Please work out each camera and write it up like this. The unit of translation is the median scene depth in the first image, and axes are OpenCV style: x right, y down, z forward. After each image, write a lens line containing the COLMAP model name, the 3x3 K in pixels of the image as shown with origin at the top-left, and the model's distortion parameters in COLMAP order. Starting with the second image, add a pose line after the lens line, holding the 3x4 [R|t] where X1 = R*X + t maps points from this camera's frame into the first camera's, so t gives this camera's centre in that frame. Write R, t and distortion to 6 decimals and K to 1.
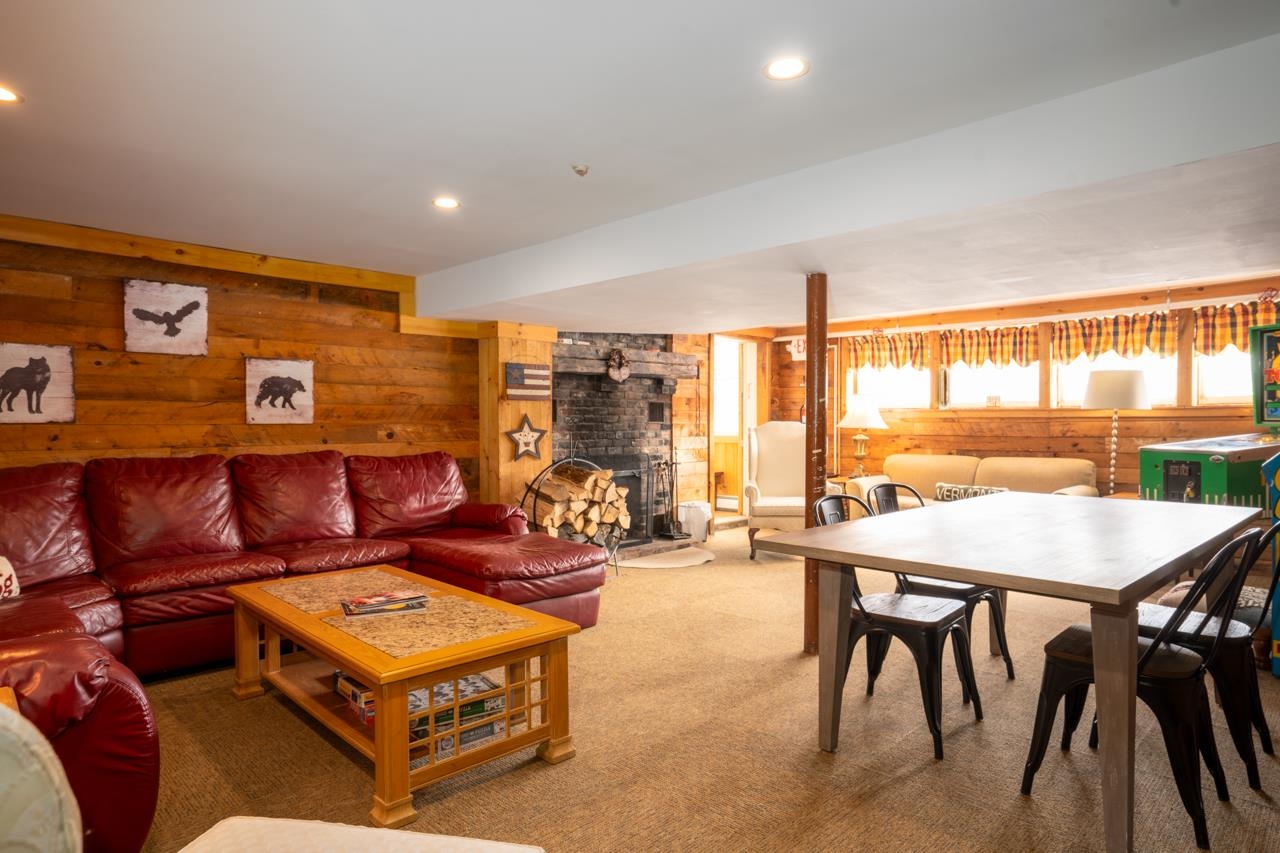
lens RADIAL K [[737.3, 0, 642.4], [0, 737.3, 428.5], [0, 0, 1]] dist [-0.004871, 0.001517]
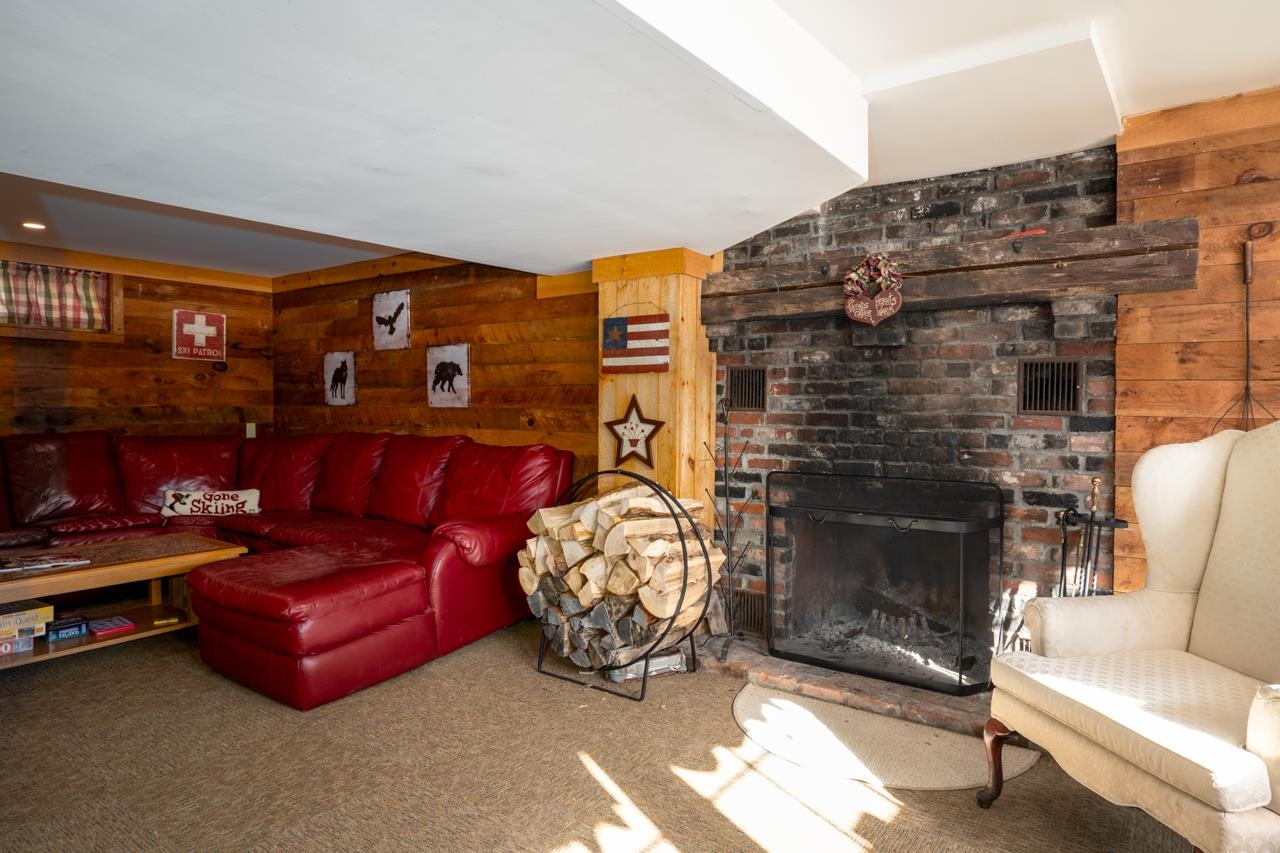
lens RADIAL K [[760.4, 0, 641.8], [0, 760.4, 418.8], [0, 0, 1]] dist [-0.021032, -0.000224]
pose [[0.150351, 0.024104, -0.988339, 0.396136], [-0.010311, 0.999687, 0.022812, -0.011391], [0.988579, 0.006761, 0.150553, 0.724960]]
